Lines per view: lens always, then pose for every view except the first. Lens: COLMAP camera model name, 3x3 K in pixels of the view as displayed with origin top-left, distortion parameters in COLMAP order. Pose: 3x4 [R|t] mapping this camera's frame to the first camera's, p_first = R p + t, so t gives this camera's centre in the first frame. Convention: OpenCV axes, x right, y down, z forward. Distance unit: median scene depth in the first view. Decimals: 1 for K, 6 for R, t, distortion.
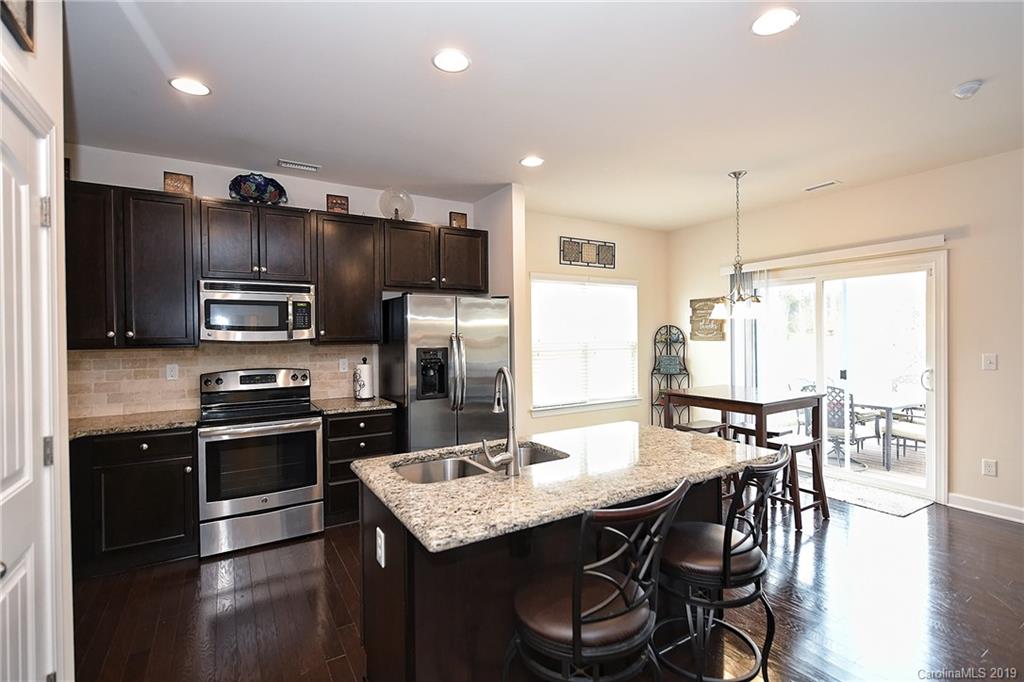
lens RADIAL K [[473.8, 0, 514.9], [0, 473.8, 339.5], [0, 0, 1]] dist [-0.000128, -0.000486]
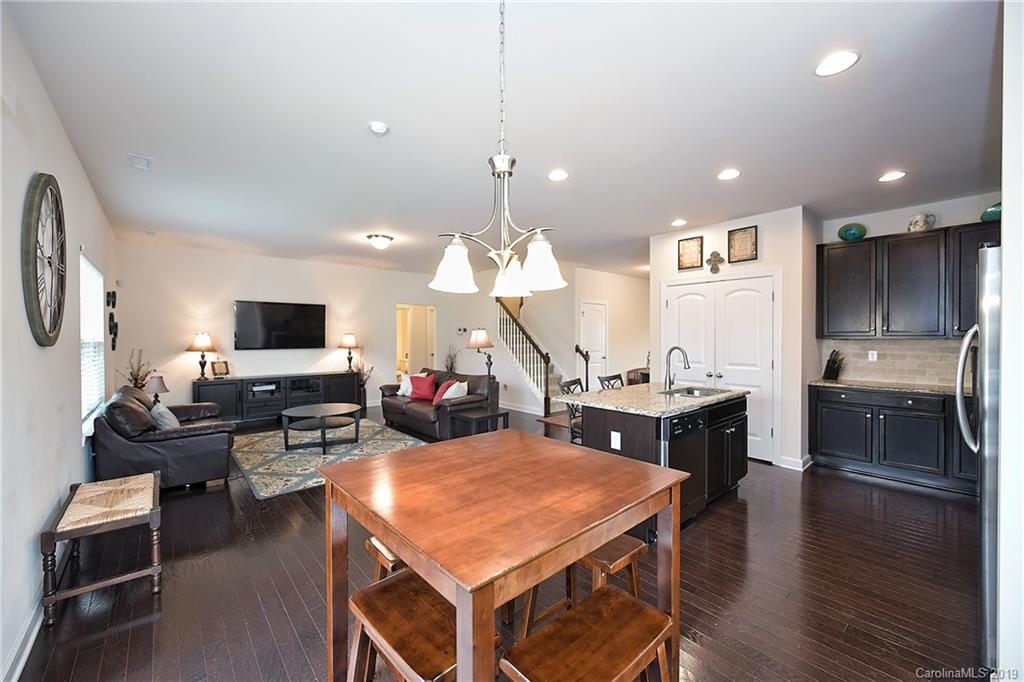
lens RADIAL K [[401.1, 0, 514.5], [0, 401.1, 338.0], [0, 0, 1]] dist [-0.000005, -0.000192]
pose [[-0.985704, 0.012418, -0.168026, 0.392761], [0.010334, 0.999859, 0.013273, -0.006581], [0.168167, 0.011346, -0.985693, 1.016853]]
